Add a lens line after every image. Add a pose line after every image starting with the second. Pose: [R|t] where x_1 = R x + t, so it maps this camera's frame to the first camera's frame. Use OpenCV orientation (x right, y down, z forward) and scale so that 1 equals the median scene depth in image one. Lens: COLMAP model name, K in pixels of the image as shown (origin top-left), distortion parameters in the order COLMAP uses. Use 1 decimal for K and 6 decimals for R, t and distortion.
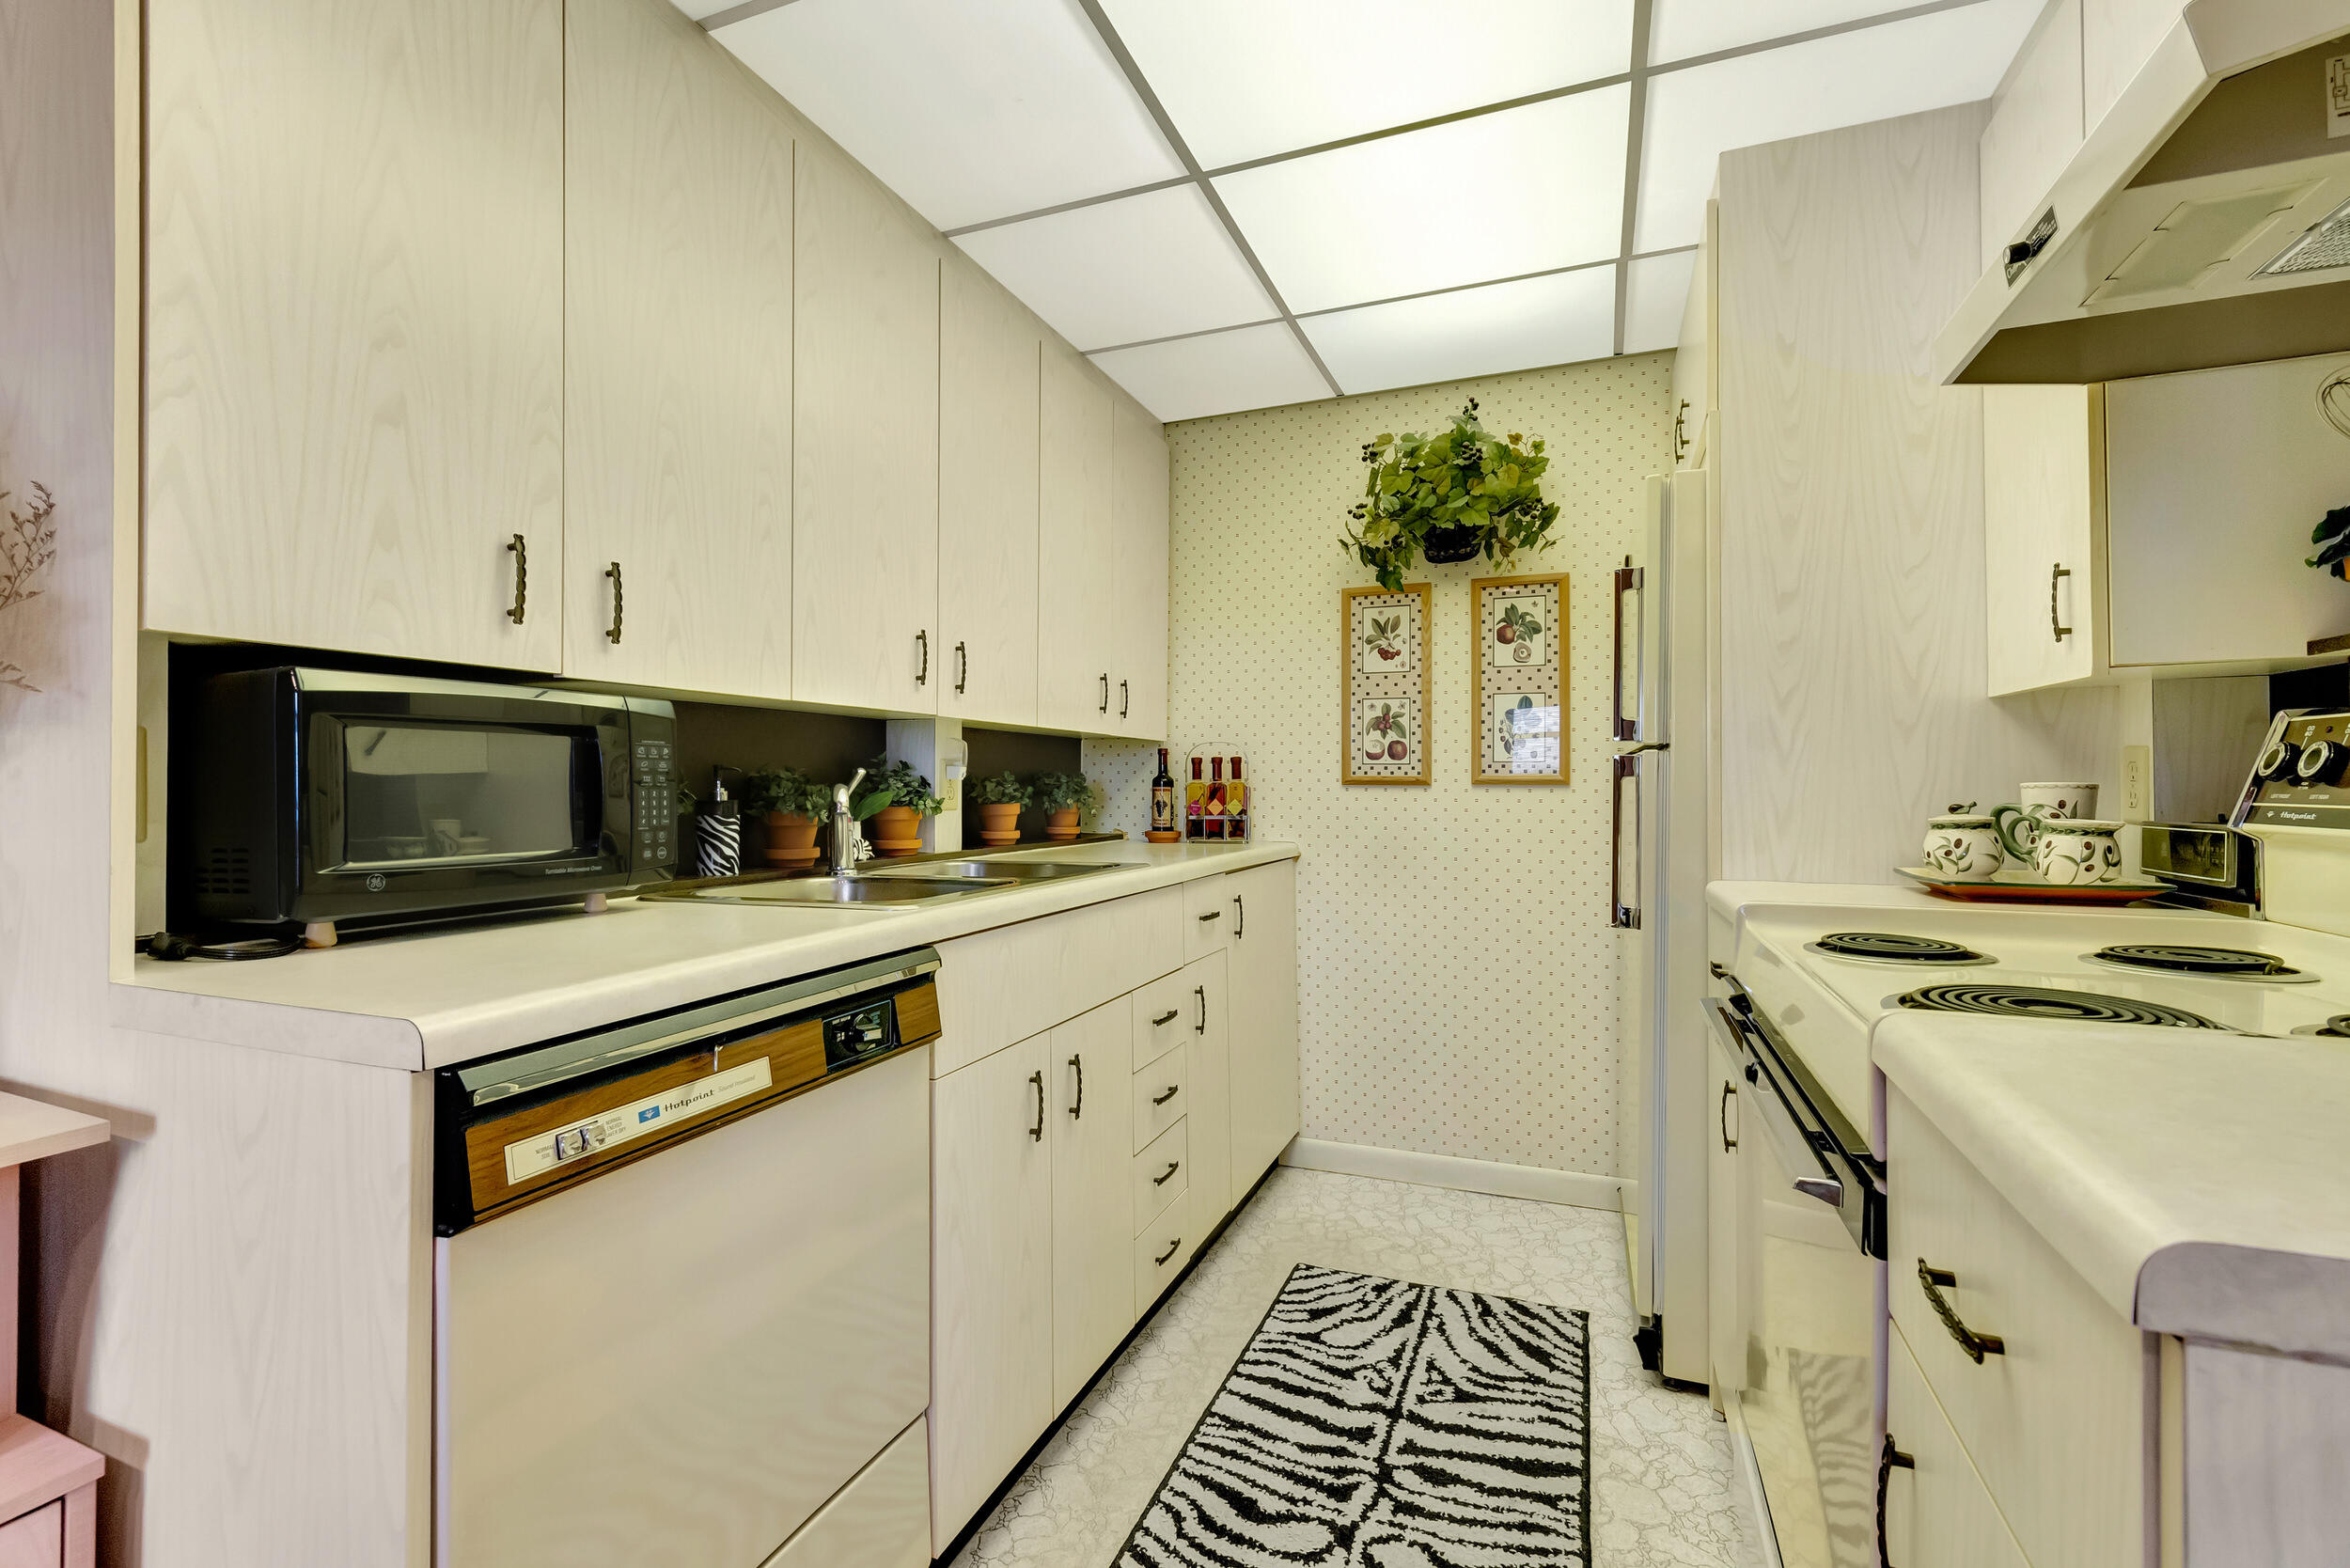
lens RADIAL K [[1048.3, 0, 1167.8], [0, 1048.3, 779.0], [0, 0, 1]] dist [-0.002261, -0.001018]
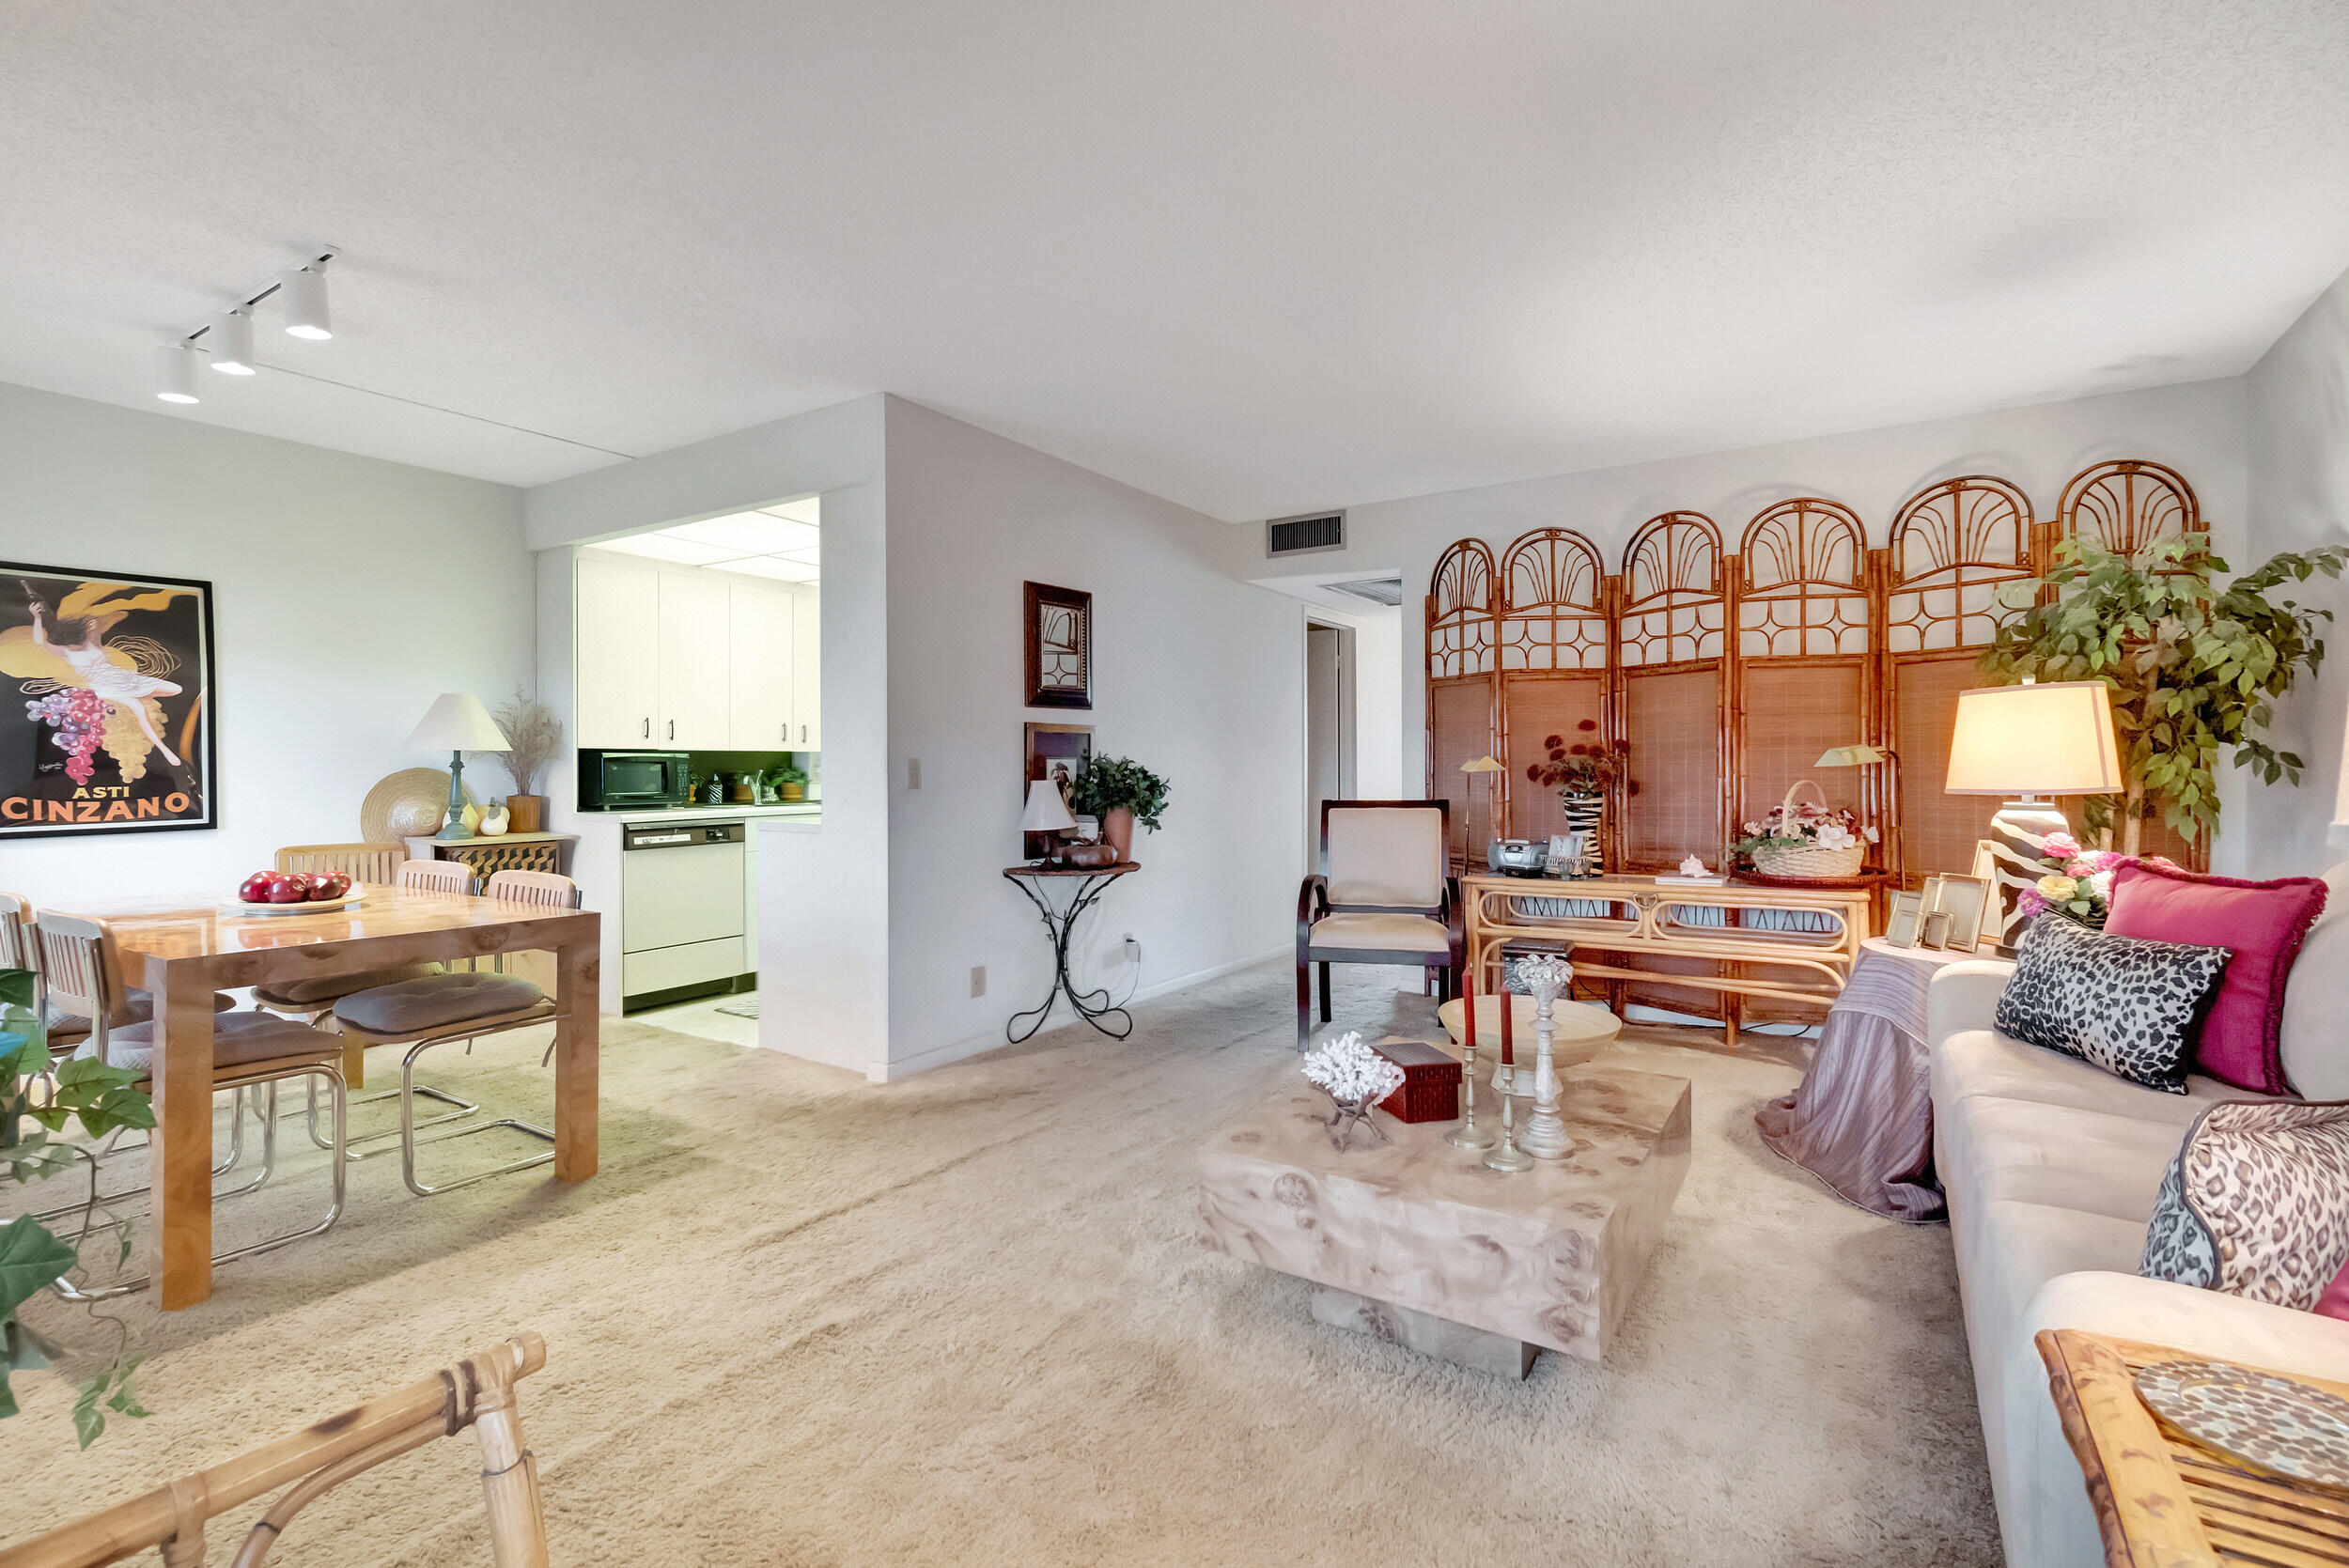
lens RADIAL K [[1098.0, 0, 1160.4], [0, 1098.0, 770.7], [0, 0, 1]] dist [0.000234, -0.000094]
pose [[0.978491, 0.009554, -0.206070, 2.351447], [-0.006555, 0.999863, 0.015232, -0.099055], [0.206187, -0.013553, 0.978419, -2.951791]]
